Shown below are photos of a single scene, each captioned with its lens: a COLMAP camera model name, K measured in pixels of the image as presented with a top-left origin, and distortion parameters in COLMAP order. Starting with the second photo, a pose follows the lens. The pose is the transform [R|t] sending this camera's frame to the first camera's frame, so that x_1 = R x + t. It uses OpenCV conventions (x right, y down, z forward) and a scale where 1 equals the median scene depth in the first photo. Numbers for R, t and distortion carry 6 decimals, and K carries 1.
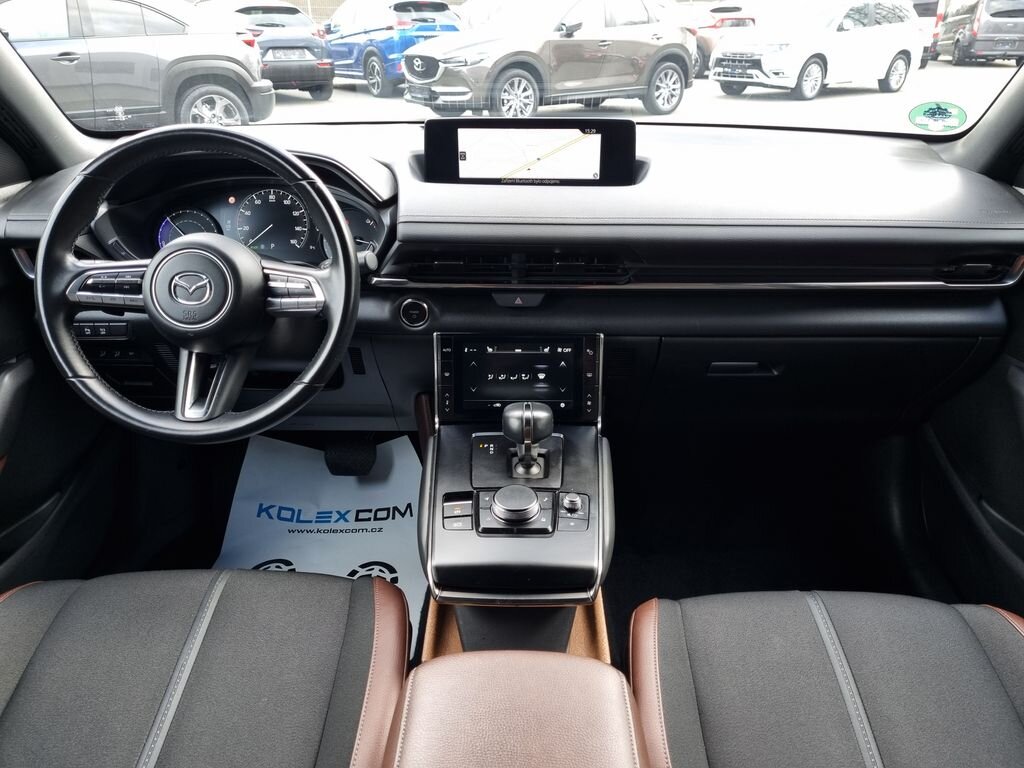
lens RADIAL K [[750.3, 0, 512.0], [0, 750.3, 384.0], [0, 0, 1]] dist [0.058048, -0.057985]
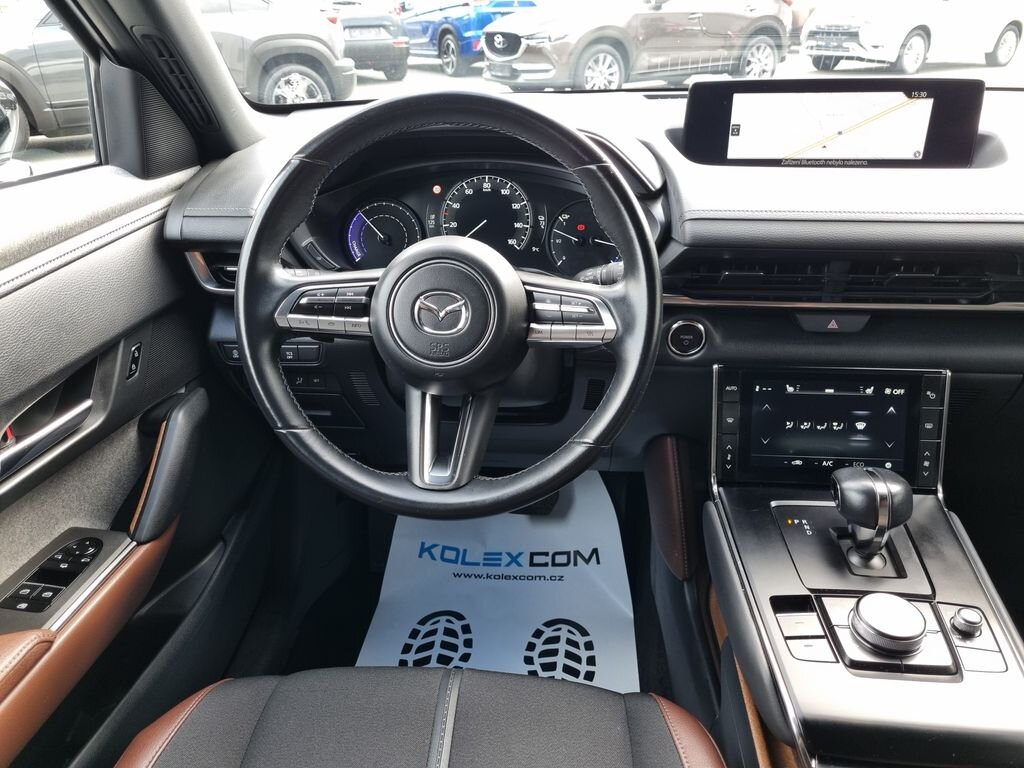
lens RADIAL K [[750.3, 0, 512.0], [0, 750.3, 384.0], [0, 0, 1]] dist [0.058048, -0.057985]
pose [[0.997279, 0.019891, -0.070991, -0.233091], [-0.018279, 0.999562, 0.023278, -0.058046], [0.071423, -0.021917, 0.997205, 0.210067]]
